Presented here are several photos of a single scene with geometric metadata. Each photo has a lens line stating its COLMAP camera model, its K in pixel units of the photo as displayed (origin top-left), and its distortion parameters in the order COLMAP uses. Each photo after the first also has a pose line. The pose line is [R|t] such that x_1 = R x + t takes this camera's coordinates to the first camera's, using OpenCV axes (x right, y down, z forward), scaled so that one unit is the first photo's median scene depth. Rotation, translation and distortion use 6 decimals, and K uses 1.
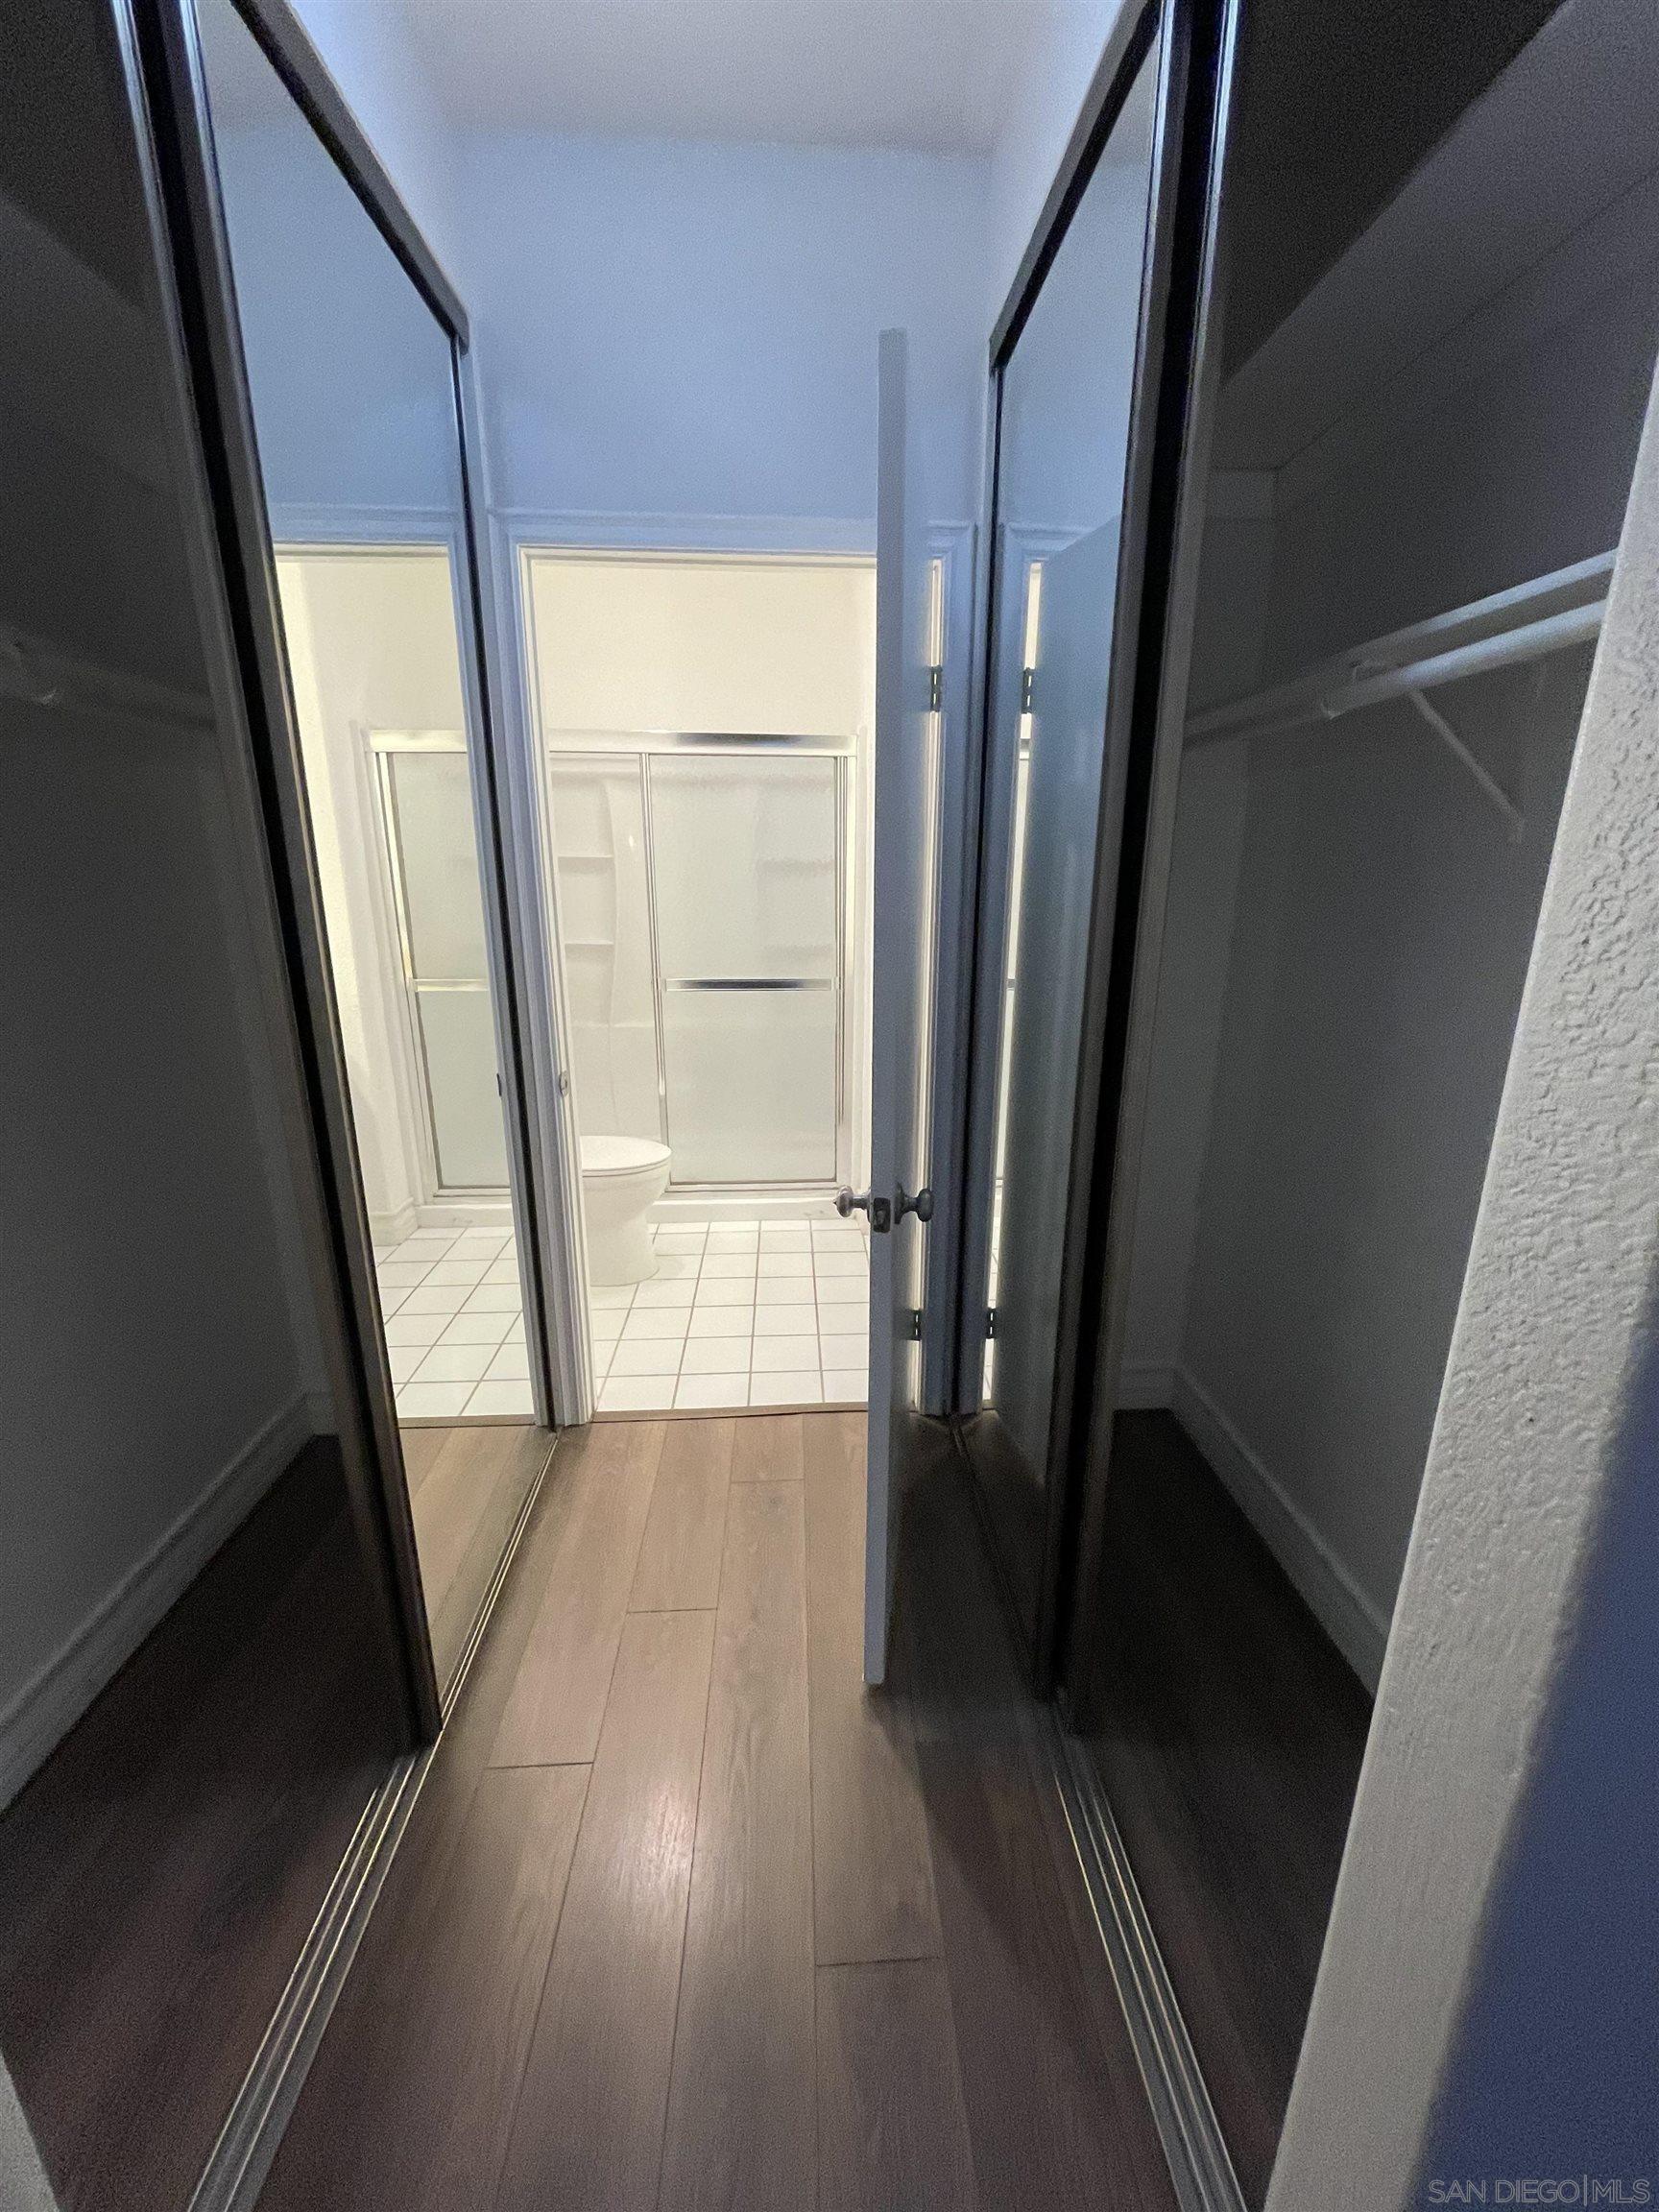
lens RADIAL K [[893.2, 0, 862.8], [0, 893.2, 1124.1], [0, 0, 1]] dist [-0.005690, 0.002255]
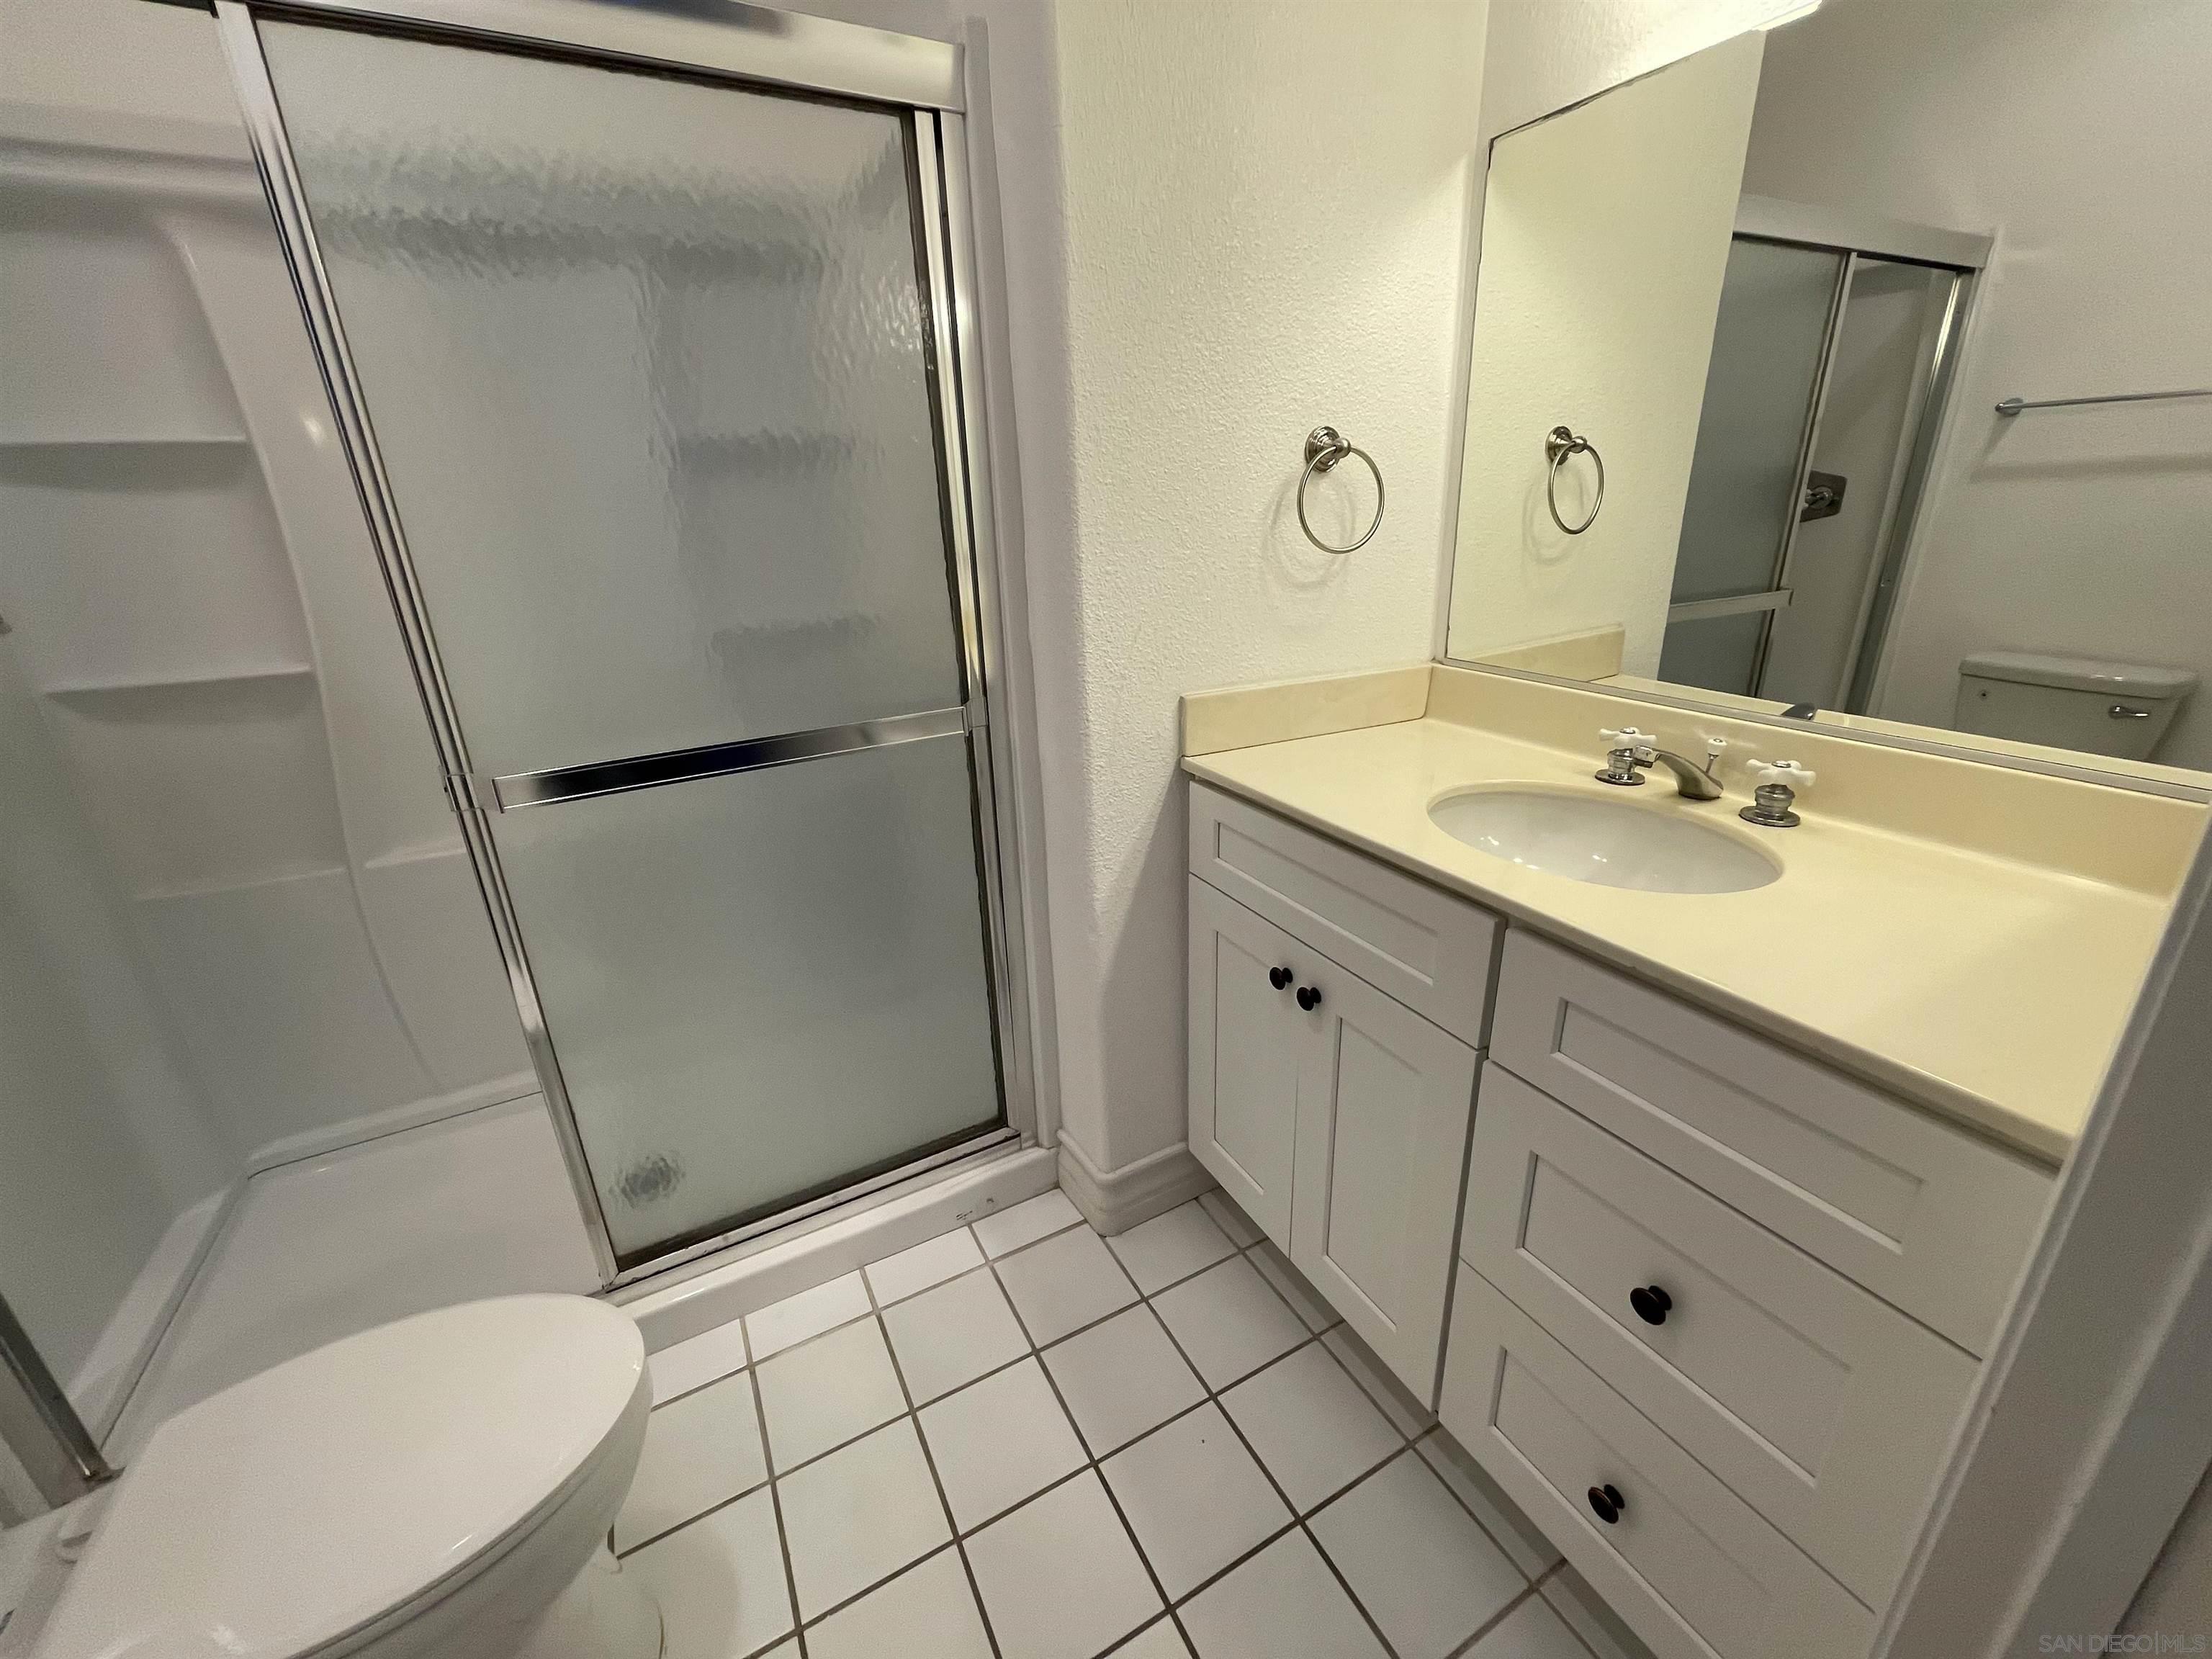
lens RADIAL K [[893.2, 0, 1101.4], [0, 893.2, 816.9], [0, 0, 1]] dist [-0.005690, 0.002255]
pose [[0.914921, -0.178835, 0.361852, -0.132936], [0.156250, 0.983516, 0.091006, -0.139807], [-0.372163, -0.026724, 0.927783, 0.588920]]
